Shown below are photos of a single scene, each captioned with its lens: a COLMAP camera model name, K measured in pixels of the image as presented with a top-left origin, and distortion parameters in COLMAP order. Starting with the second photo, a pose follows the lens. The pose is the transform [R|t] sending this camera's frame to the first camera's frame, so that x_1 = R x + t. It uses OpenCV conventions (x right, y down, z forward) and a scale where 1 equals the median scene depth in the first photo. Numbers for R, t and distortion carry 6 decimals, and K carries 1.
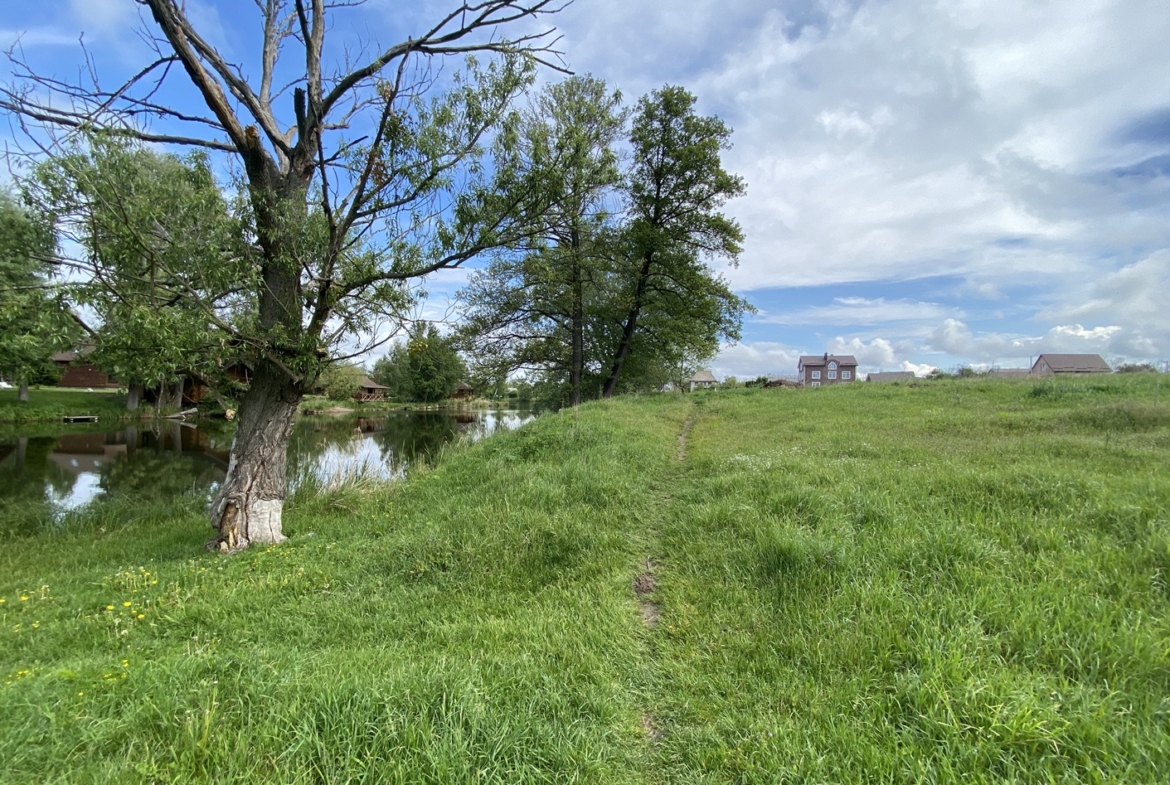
lens RADIAL K [[469.2, 0, 583.2], [0, 469.2, 393.1], [0, 0, 1]] dist [0.023988, -0.022593]
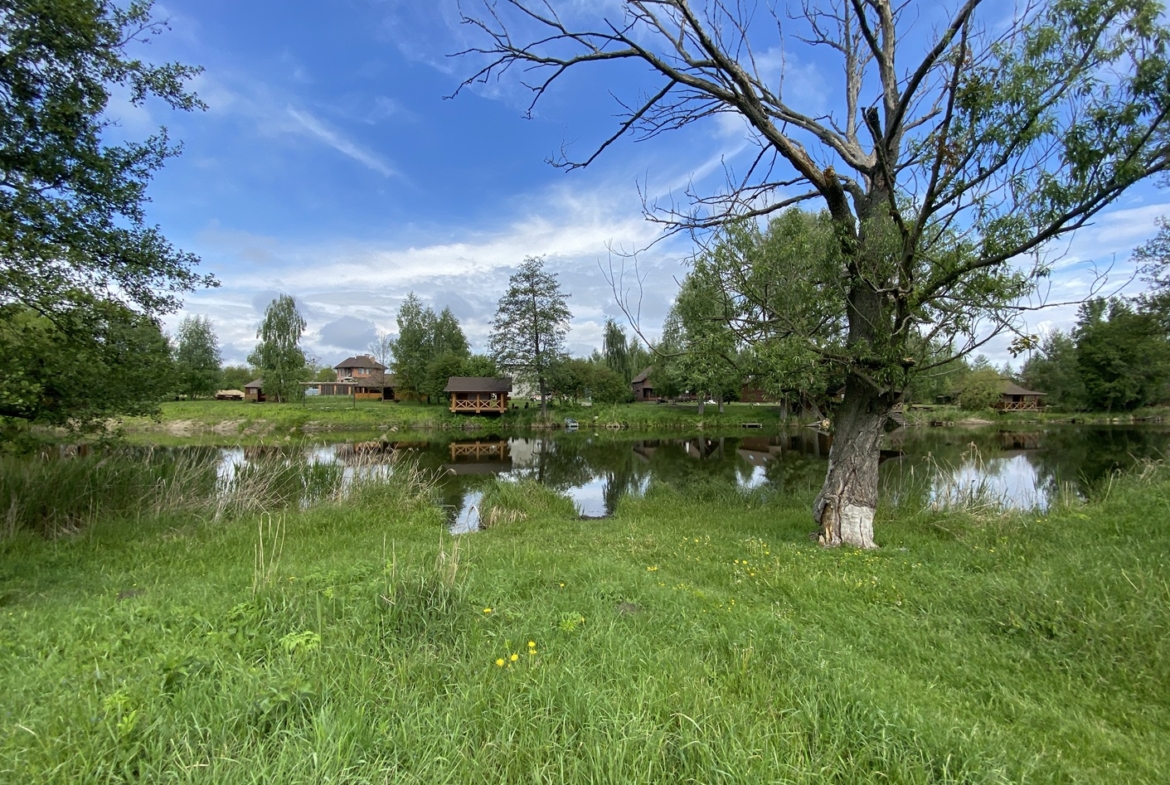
lens RADIAL K [[467.8, 0, 584.7], [0, 467.8, 392.6], [0, 0, 1]] dist [0.041445, -0.034814]
pose [[0.391396, -0.041724, -0.919276, 0.059871], [0.020454, 0.999119, -0.036639, -0.001598], [0.919995, -0.004462, 0.391904, 0.012542]]
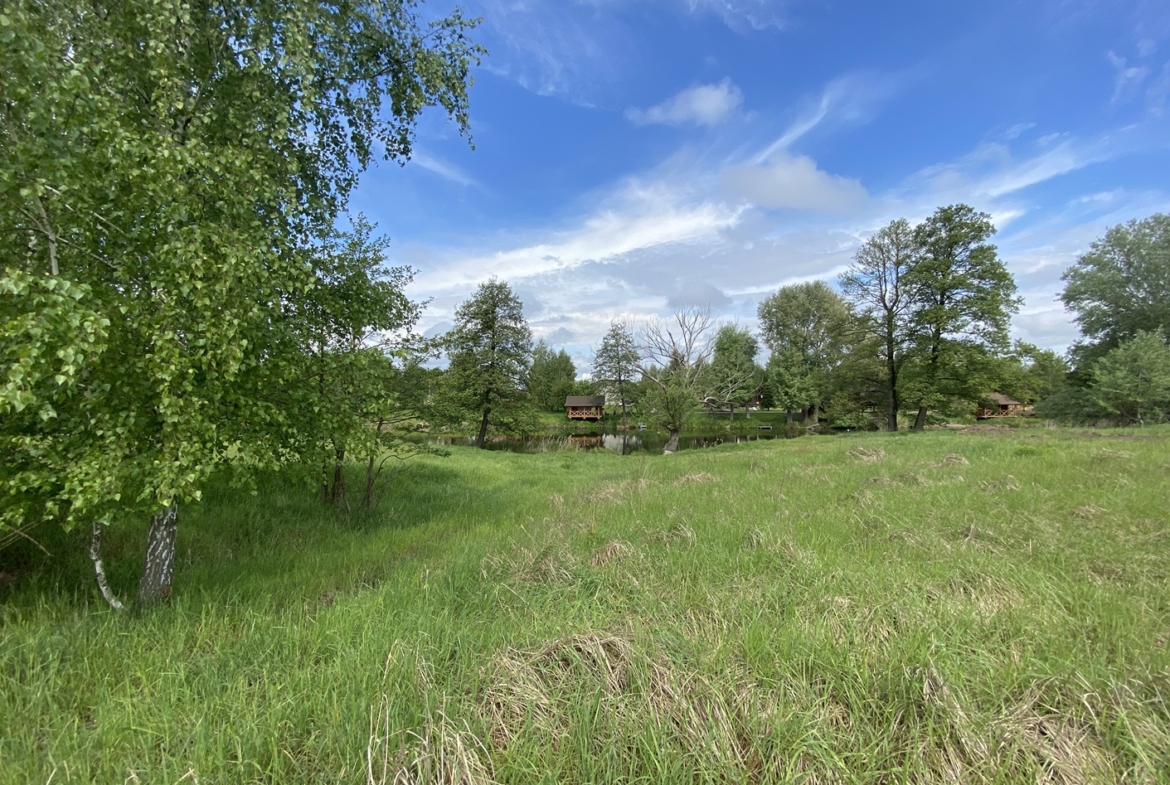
lens RADIAL K [[459.7, 0, 573.2], [0, 459.7, 392.9], [0, 0, 1]] dist [0.025924, -0.016338]
pose [[0.172738, -0.033604, -0.984394, 3.330455], [0.021593, 0.999307, -0.030324, -0.229134], [0.984731, -0.016018, 0.173344, -0.758139]]
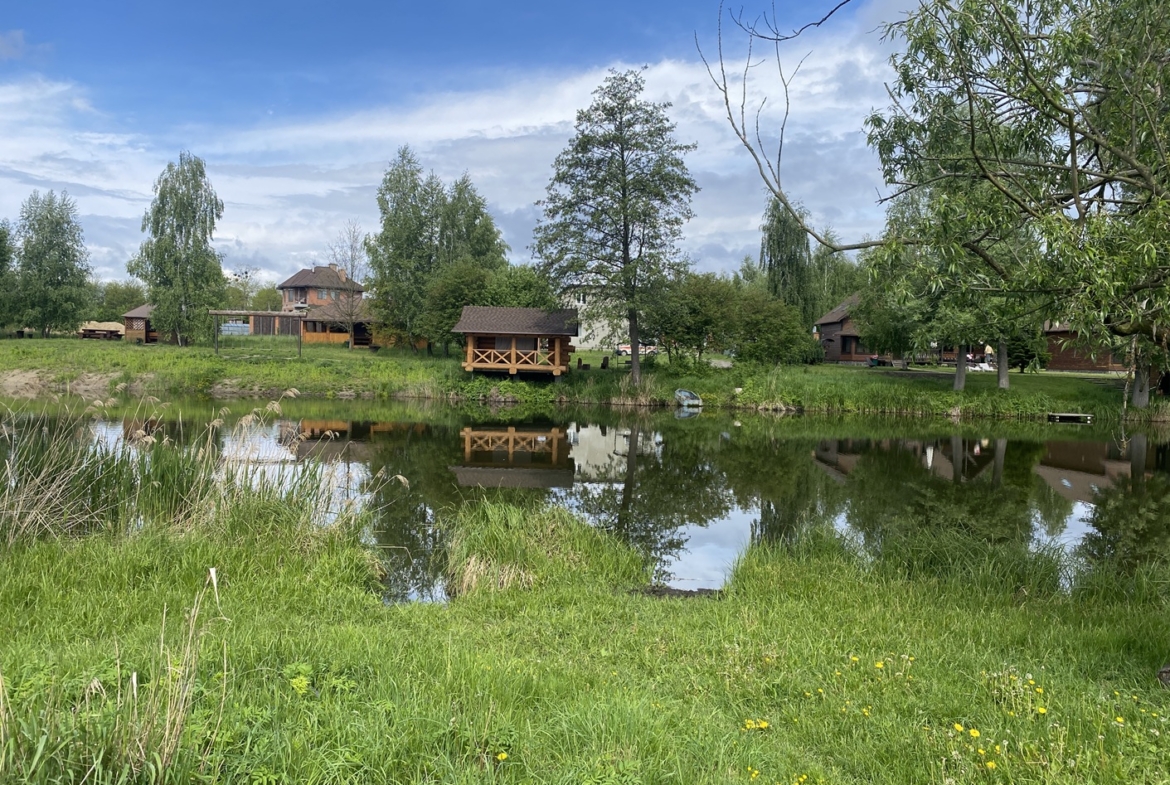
lens RADIAL K [[880.6, 0, 572.0], [0, 880.6, 387.8], [0, 0, 1]] dist [0.109657, -0.180897]
pose [[0.226622, 0.016958, -0.973835, -0.016158], [-0.010525, 0.999833, 0.014961, 0.008997], [0.973926, 0.006859, 0.226762, 0.123818]]
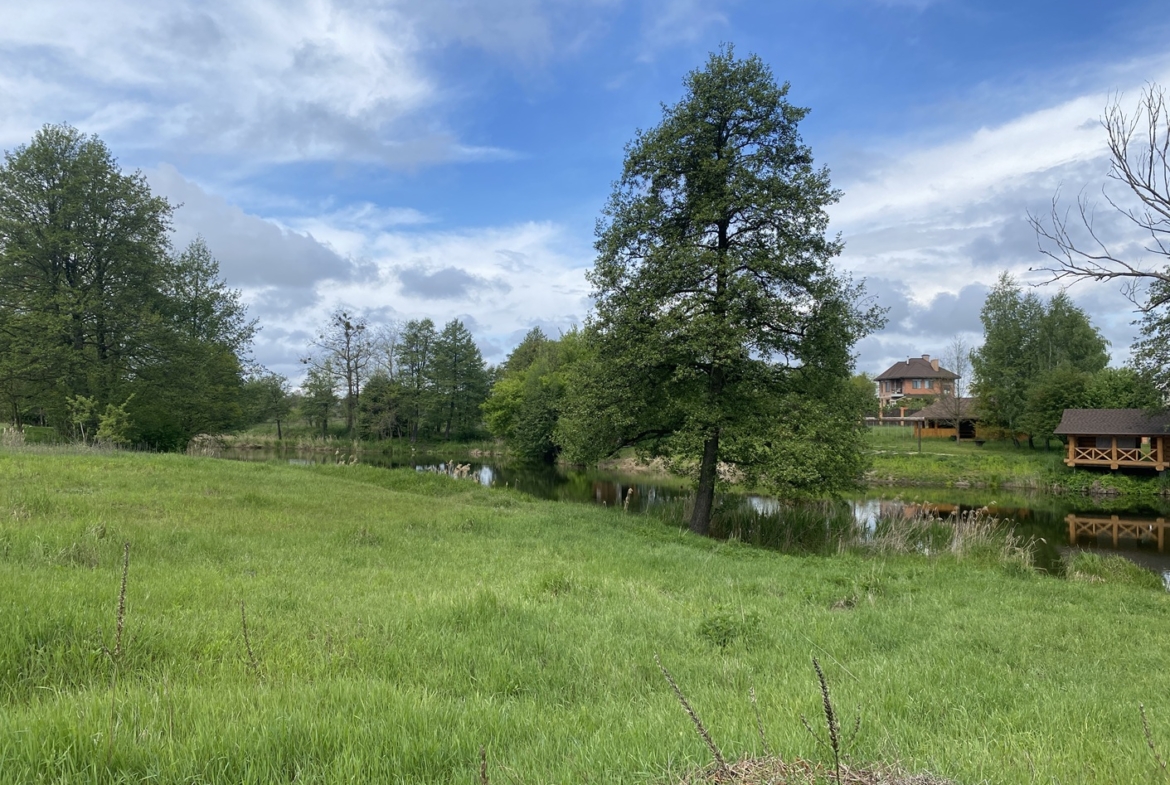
lens RADIAL K [[885.9, 0, 581.4], [0, 885.9, 400.6], [0, 0, 1]] dist [-0.003473, -0.005550]
pose [[-0.381892, -0.049866, -0.922861, 1.951033], [-0.005783, 0.998653, -0.051569, -0.137274], [0.924189, -0.014357, -0.381666, -0.103204]]
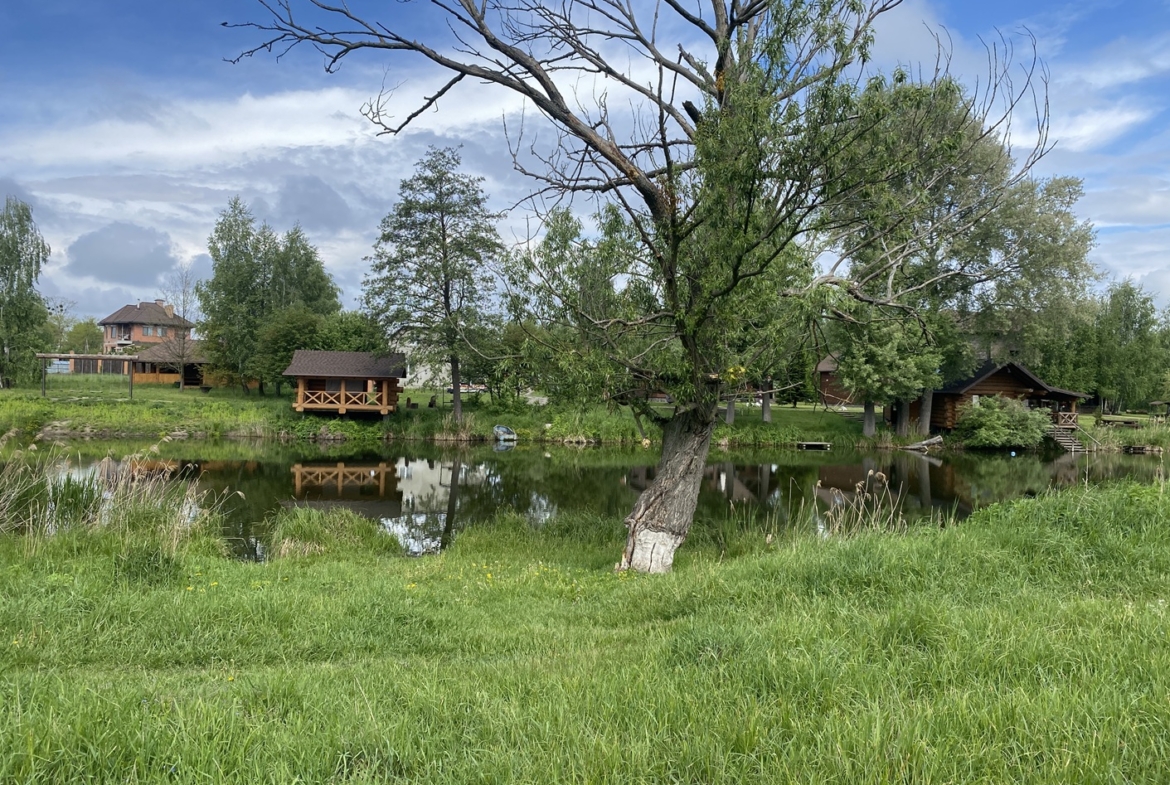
lens RADIAL K [[883.1, 0, 590.6], [0, 883.1, 387.2], [0, 0, 1]] dist [0.061074, -0.185259]
pose [[0.410352, -0.022154, -0.911658, 0.728352], [-0.002320, 0.999676, -0.025337, -0.022266], [0.911924, 0.012512, 0.410168, 0.078994]]
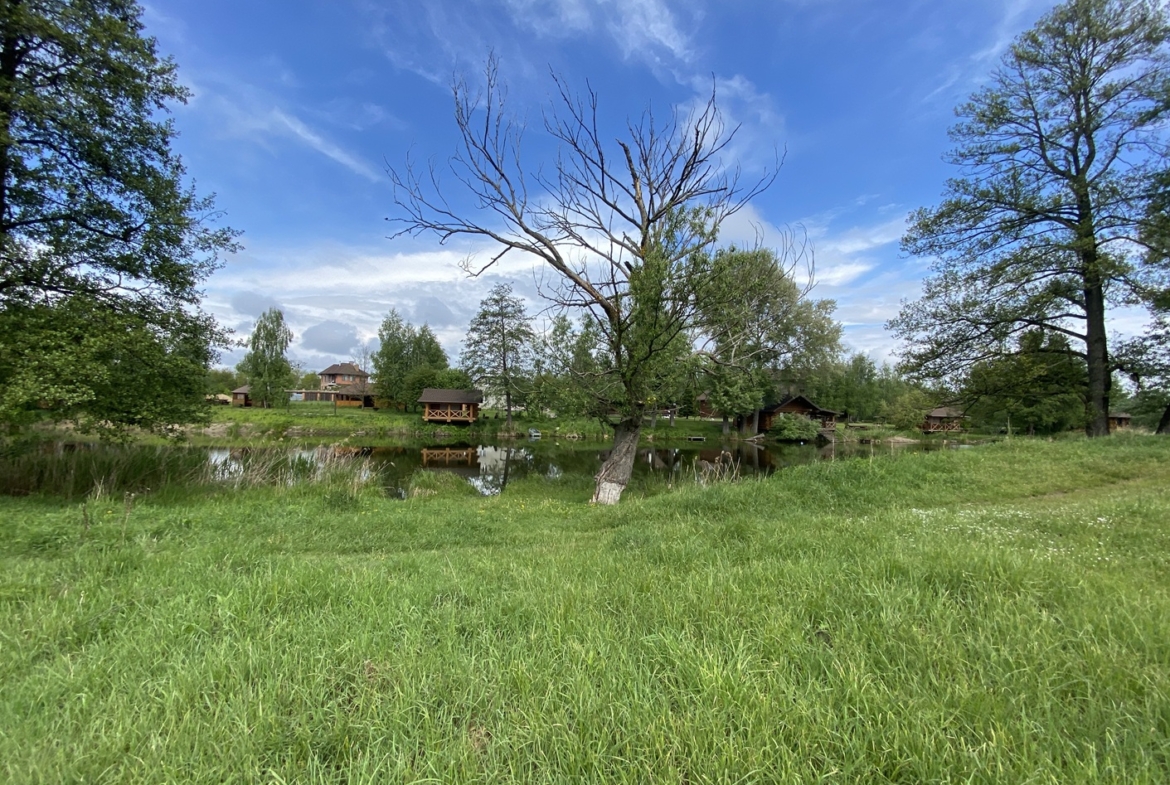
lens RADIAL K [[465.9, 0, 587.8], [0, 465.9, 391.2], [0, 0, 1]] dist [0.030716, -0.031768]
pose [[0.423749, -0.054923, -0.904113, 0.753336], [-0.002941, 0.998071, -0.062009, -0.019565], [0.905775, 0.028935, 0.422770, 0.082541]]
